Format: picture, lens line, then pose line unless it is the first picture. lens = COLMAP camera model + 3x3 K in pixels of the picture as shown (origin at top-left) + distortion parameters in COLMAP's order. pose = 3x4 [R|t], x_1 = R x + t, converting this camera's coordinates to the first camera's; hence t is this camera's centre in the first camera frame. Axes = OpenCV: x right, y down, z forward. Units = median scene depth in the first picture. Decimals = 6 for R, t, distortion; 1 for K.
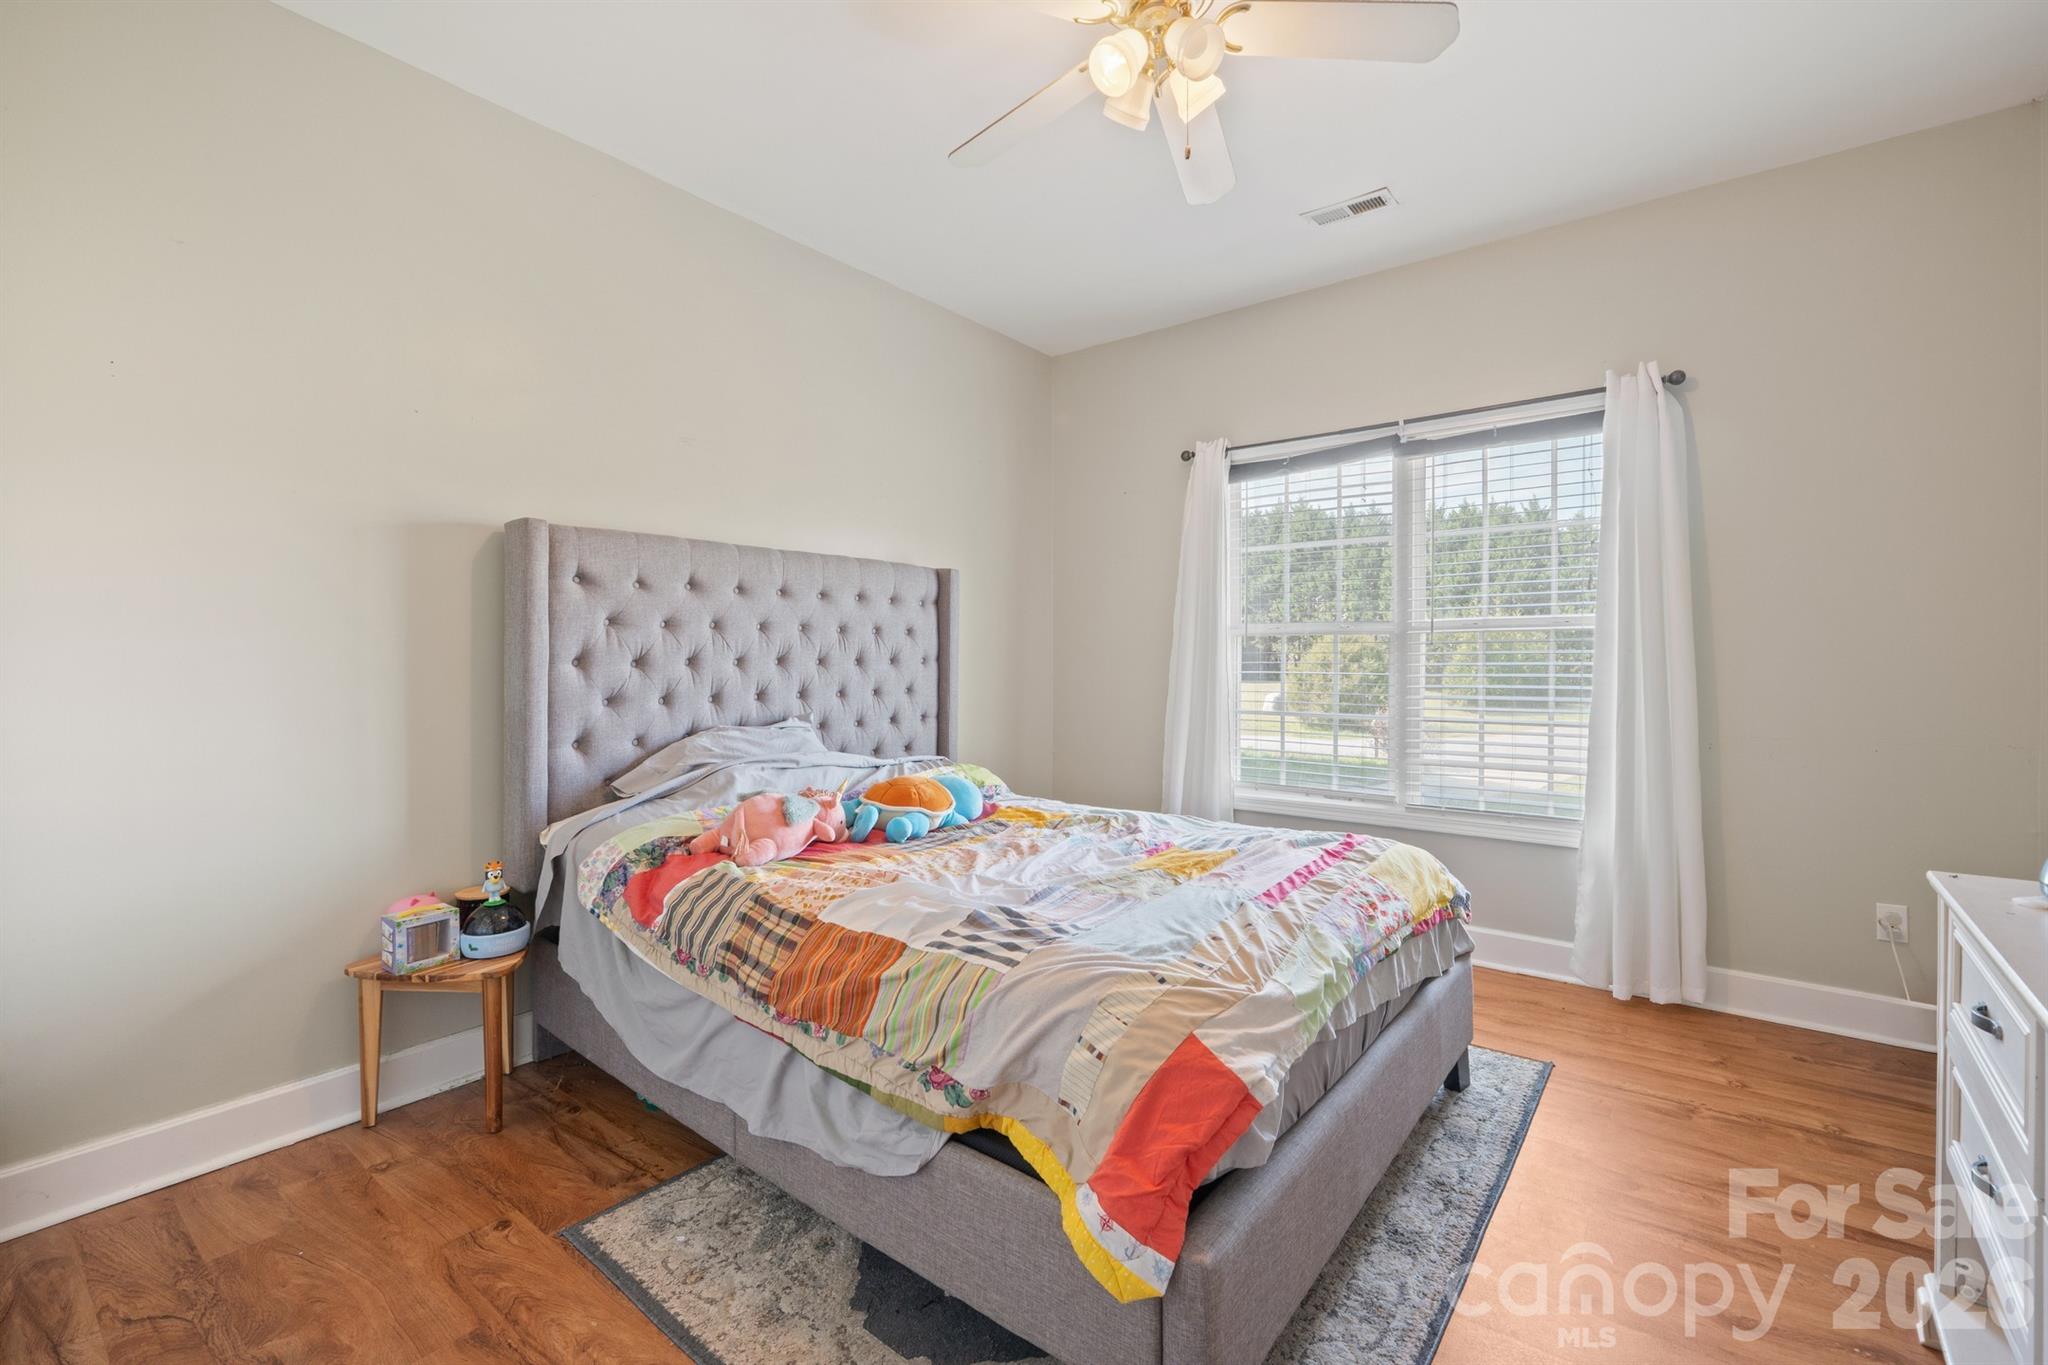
lens RADIAL K [[868.6, 0, 1034.8], [0, 868.6, 670.4], [0, 0, 1]] dist [-0.002996, -0.000268]
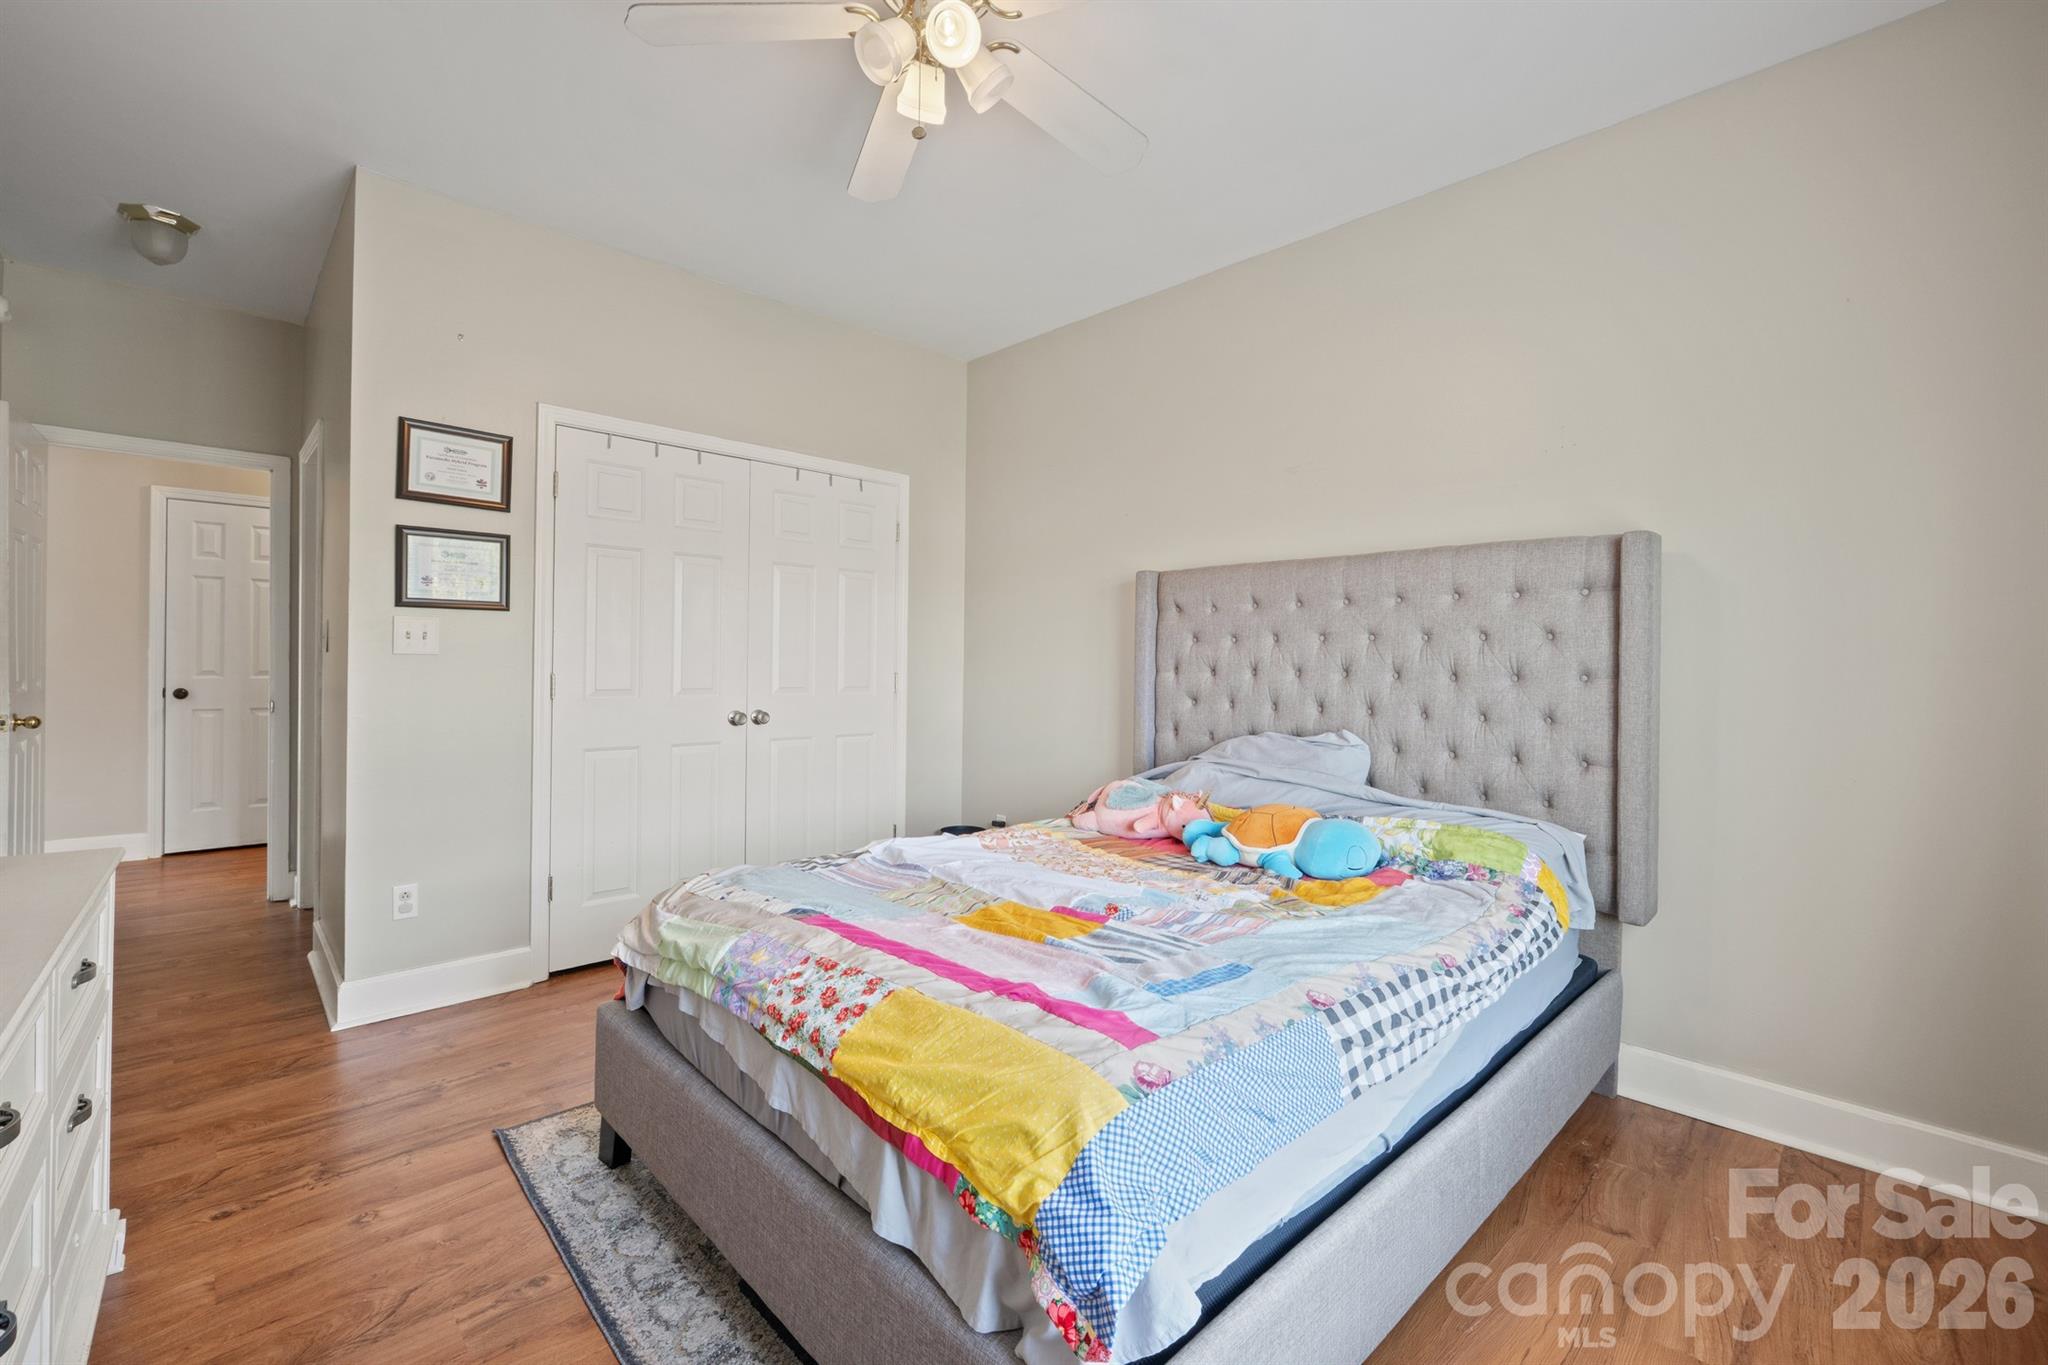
lens RADIAL K [[868.6, 0, 1034.8], [0, 868.6, 670.4], [0, 0, 1]] dist [-0.002996, -0.000268]
pose [[-0.148493, -0.003060, -0.988909, 0.844331], [-0.036760, 0.999321, 0.002428, -0.003294], [0.988230, 0.036713, -0.148505, 0.987568]]
